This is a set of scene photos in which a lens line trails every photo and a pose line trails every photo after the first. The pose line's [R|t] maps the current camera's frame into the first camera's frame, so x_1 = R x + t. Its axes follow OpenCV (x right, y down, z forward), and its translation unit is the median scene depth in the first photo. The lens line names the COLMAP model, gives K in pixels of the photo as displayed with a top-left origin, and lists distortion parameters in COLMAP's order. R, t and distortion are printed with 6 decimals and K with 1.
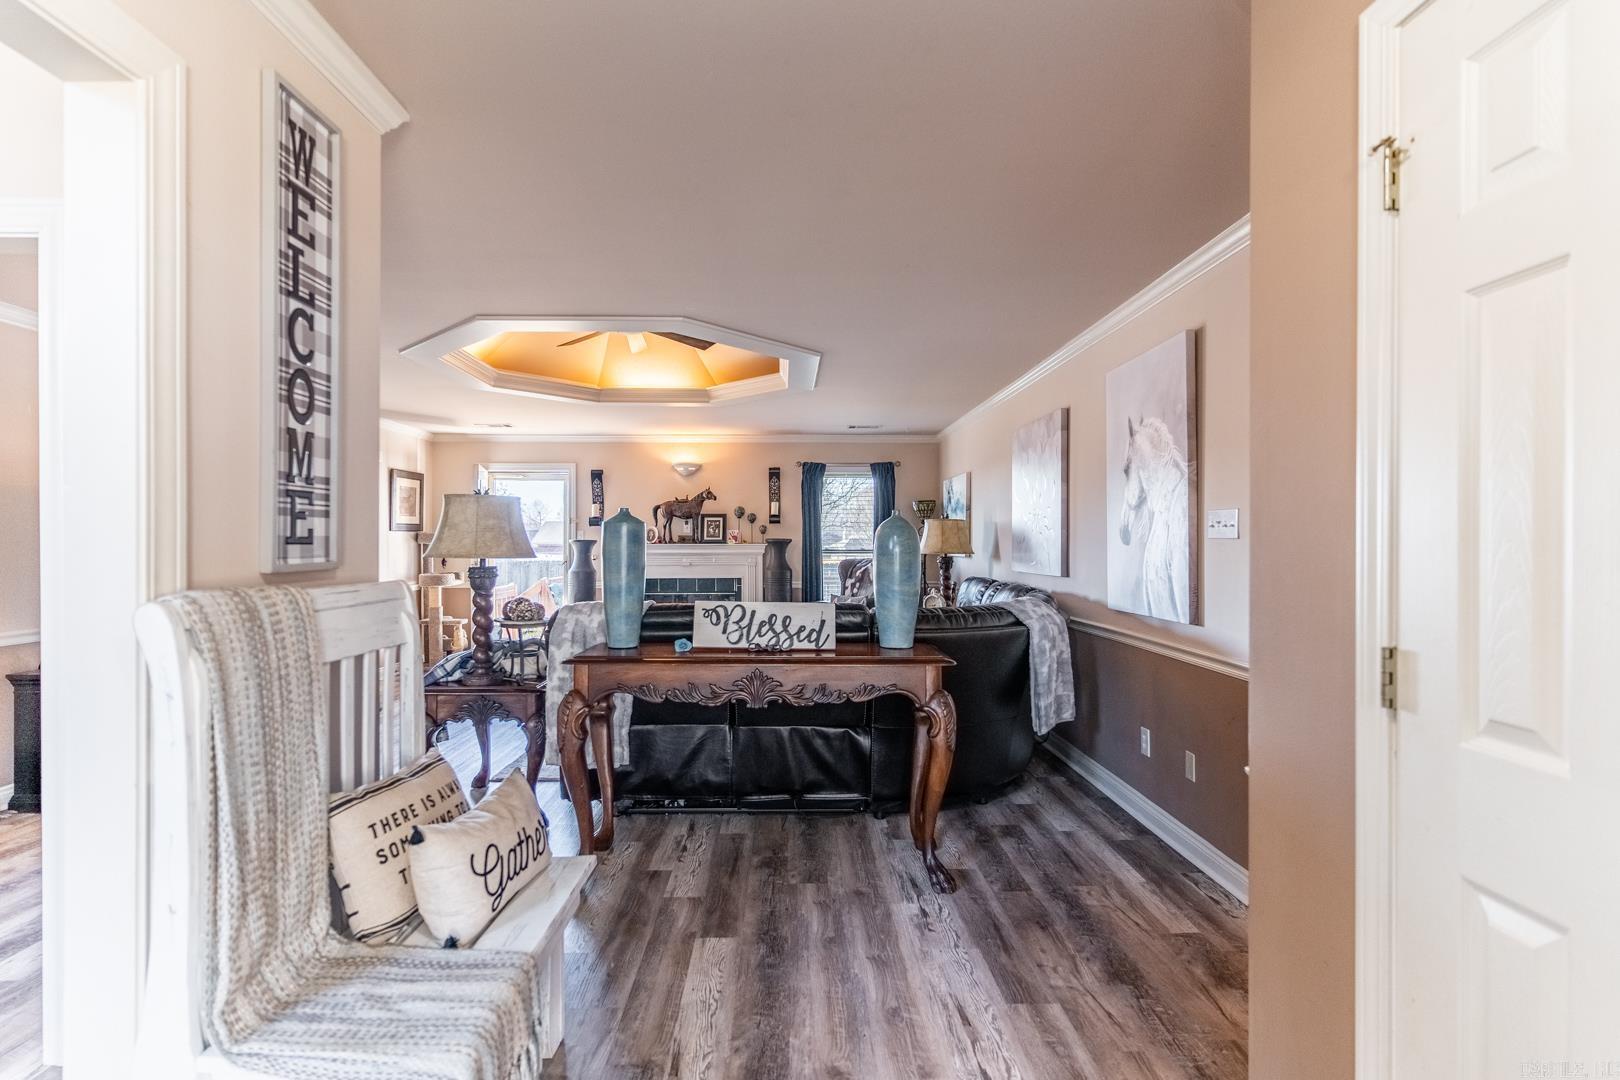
lens RADIAL K [[781.2, 0, 811.1], [0, 781.2, 539.9], [0, 0, 1]] dist [0.005356, 0.002435]
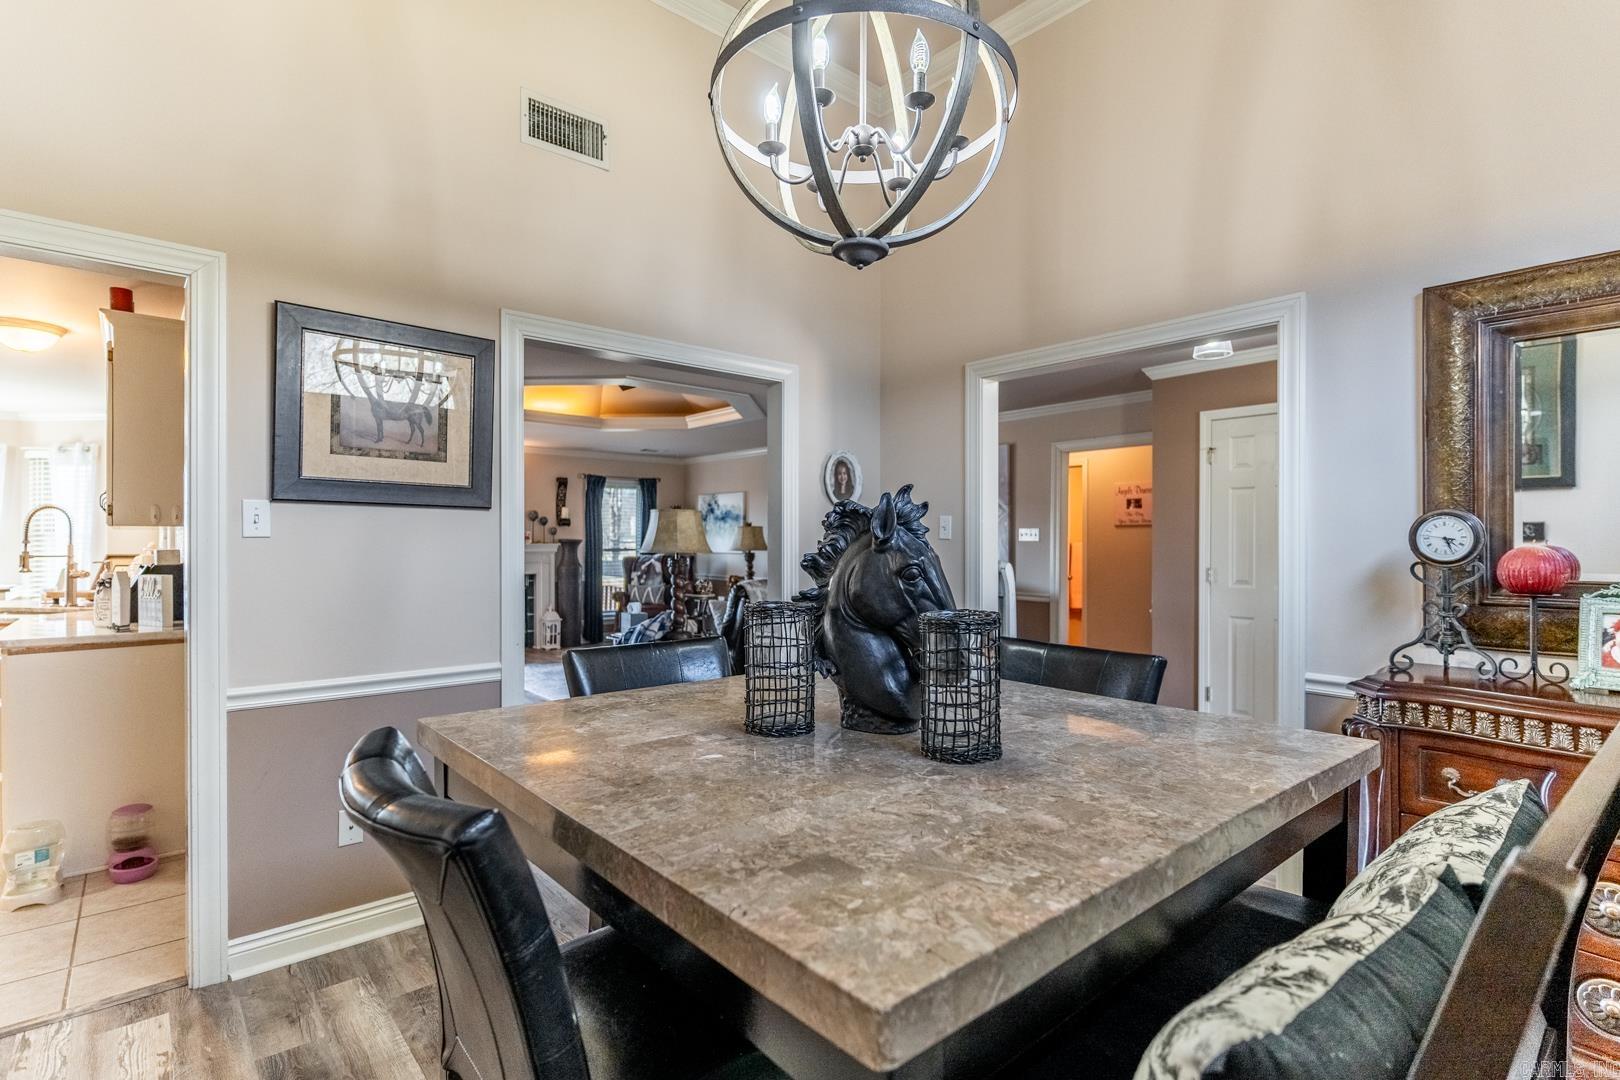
lens RADIAL K [[781.2, 0, 805.3], [0, 781.2, 535.5], [0, 0, 1]] dist [0.005356, 0.002435]
pose [[0.772185, 0.006011, 0.635370, -0.504677], [-0.002224, 0.999975, -0.006758, -0.000031], [-0.635394, 0.003805, 0.772179, -0.118784]]
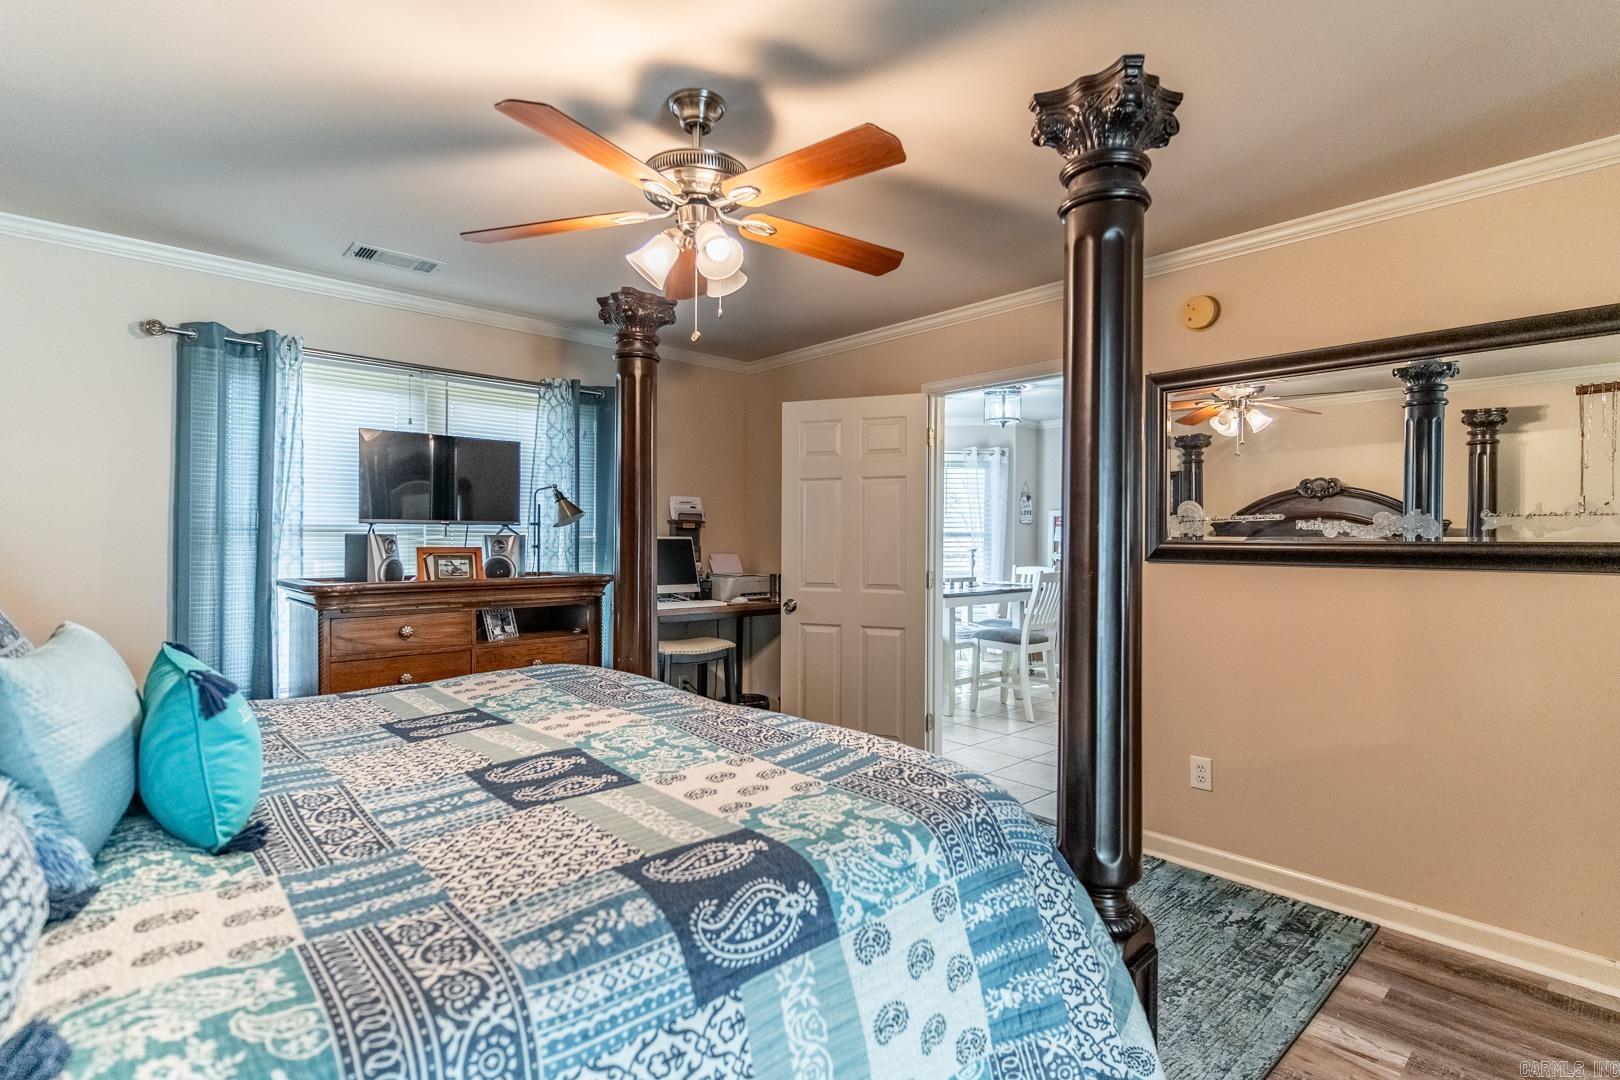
lens RADIAL K [[781.2, 0, 811.9], [0, 781.2, 540.7], [0, 0, 1]] dist [0.005356, 0.002435]
pose [[0.748153, 0.007215, 0.663487, -1.296382], [-0.008037, 0.999966, -0.001811, 0.005658], [-0.663478, -0.003978, 0.748185, 0.494527]]
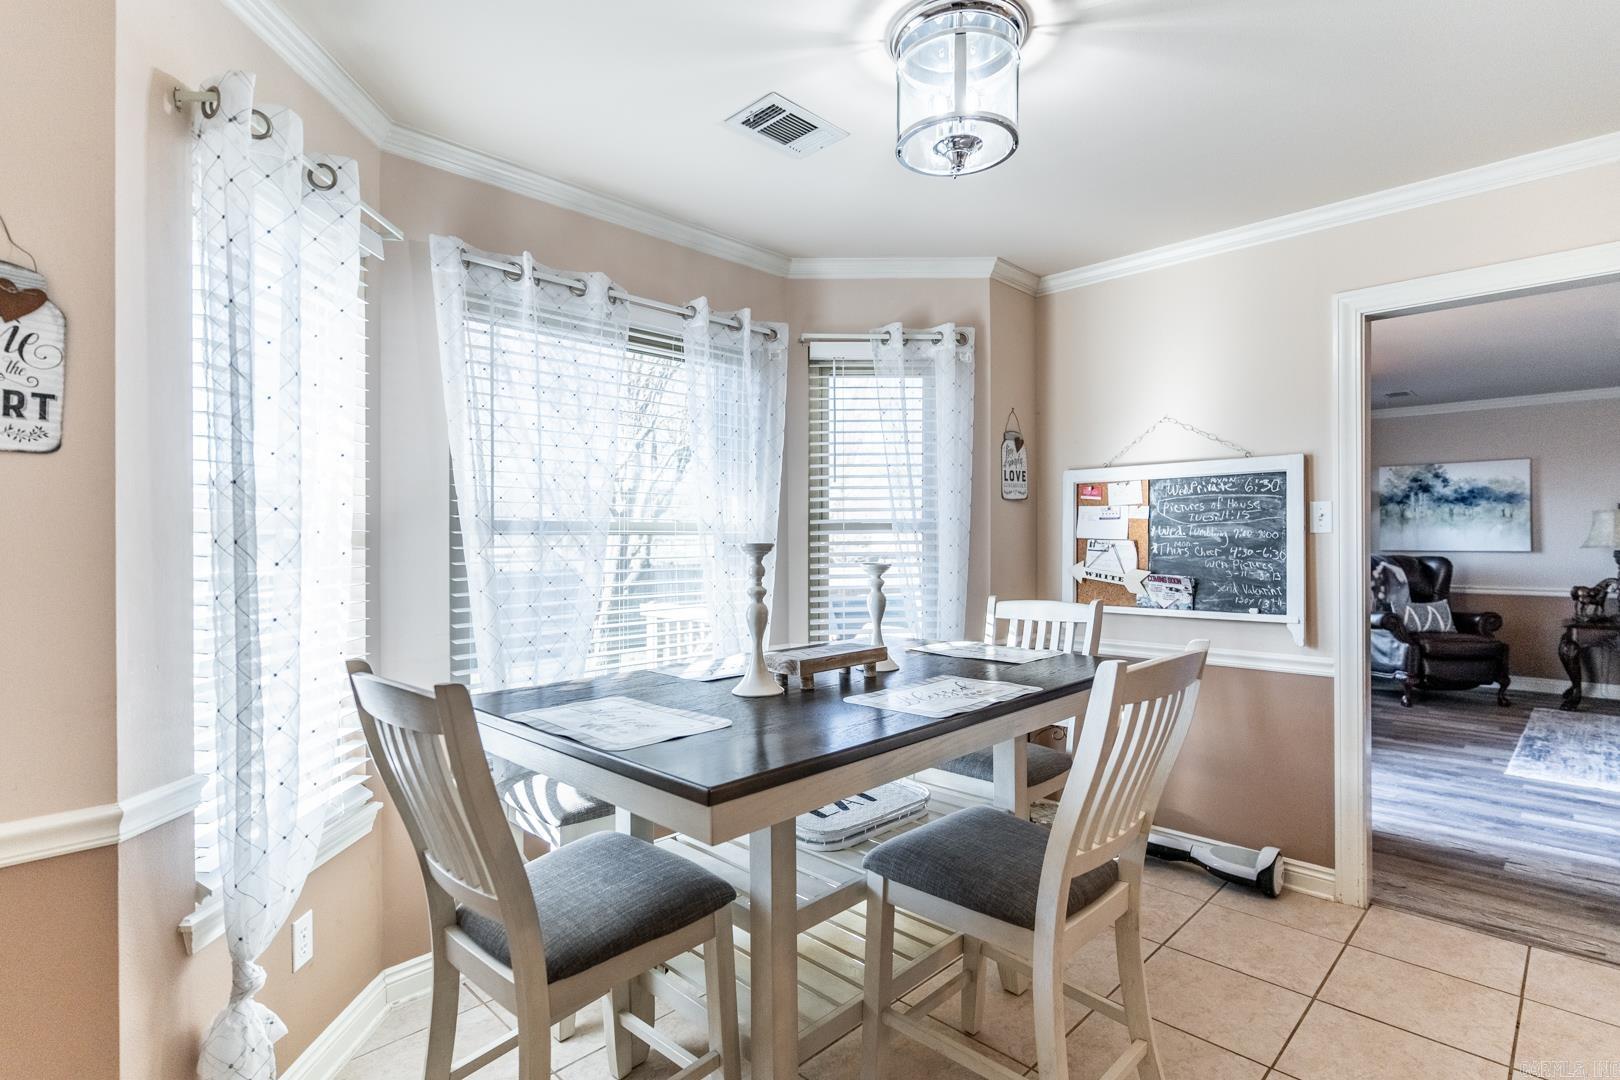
lens RADIAL K [[781.2, 0, 806.9], [0, 781.2, 540.1], [0, 0, 1]] dist [0.005356, 0.002435]
pose [[0.720648, -0.005677, 0.693277, -0.881401], [0.003309, 0.999983, 0.004750, 0.001120], [-0.693293, -0.001129, 0.720655, 0.781378]]
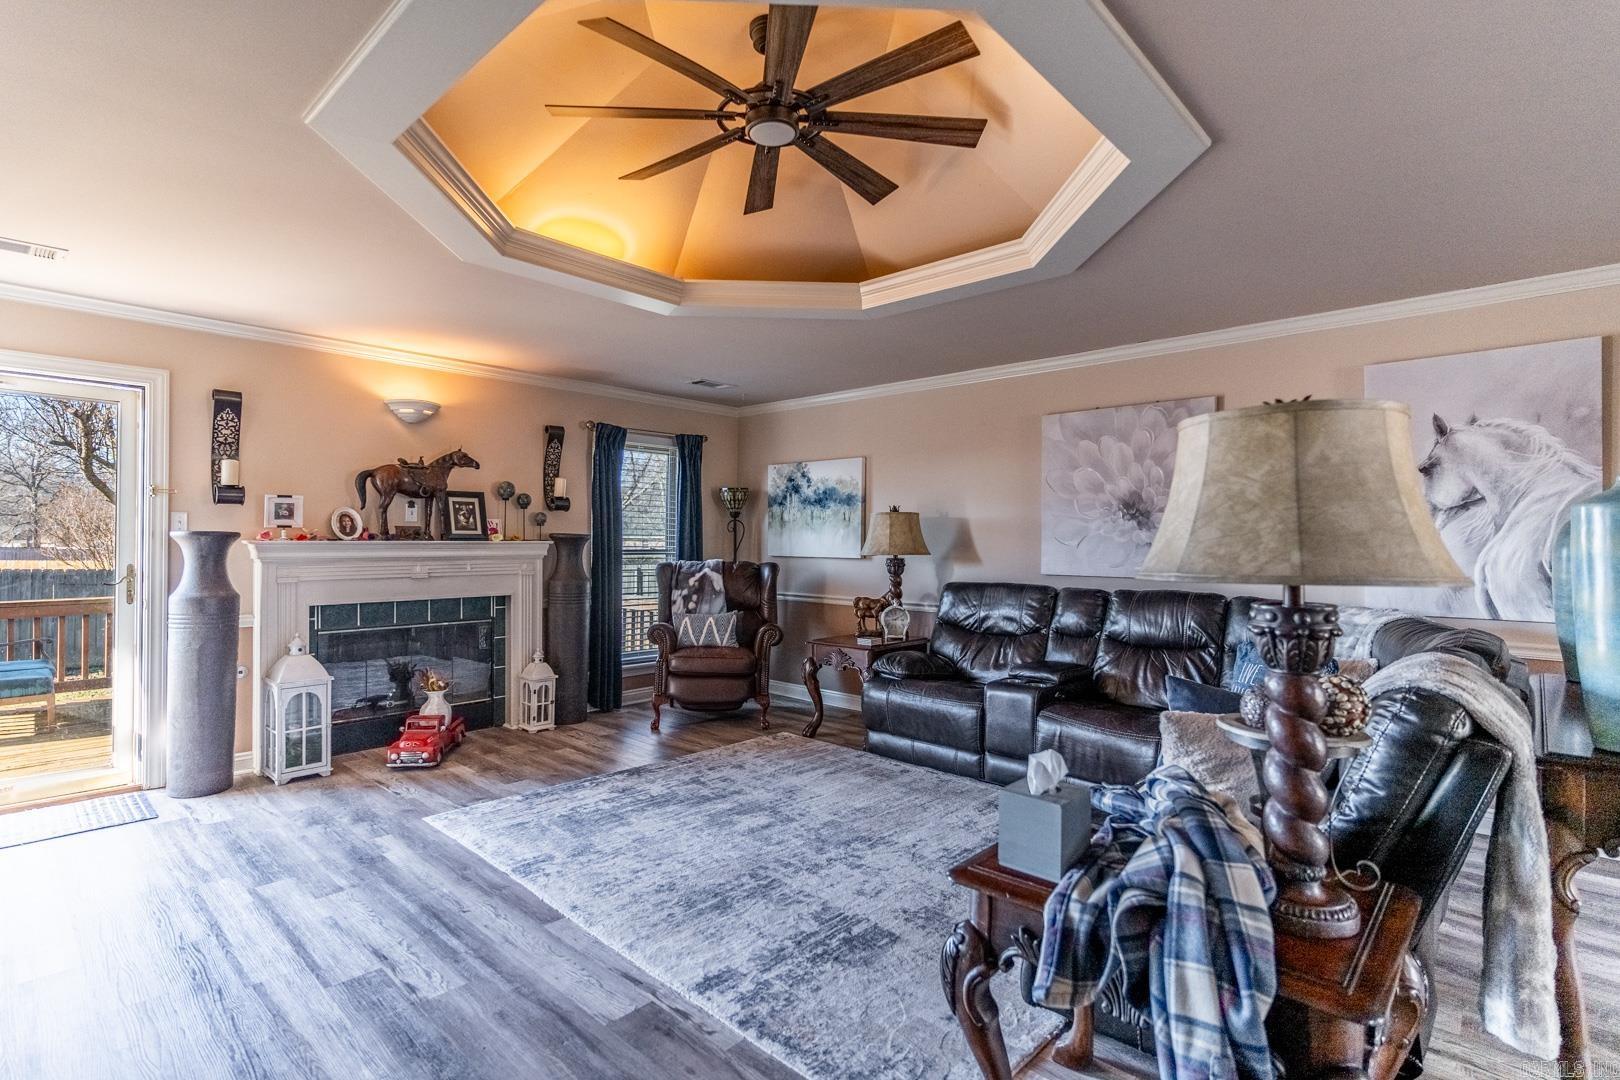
lens RADIAL K [[781.2, 0, 801.9], [0, 781.2, 536.4], [0, 0, 1]] dist [0.005356, 0.002435]
pose [[0.702209, 0.007865, 0.711927, -0.371714], [-0.008018, 0.999963, -0.003138, 0.001356], [-0.711926, -0.003505, 0.702246, 0.388644]]
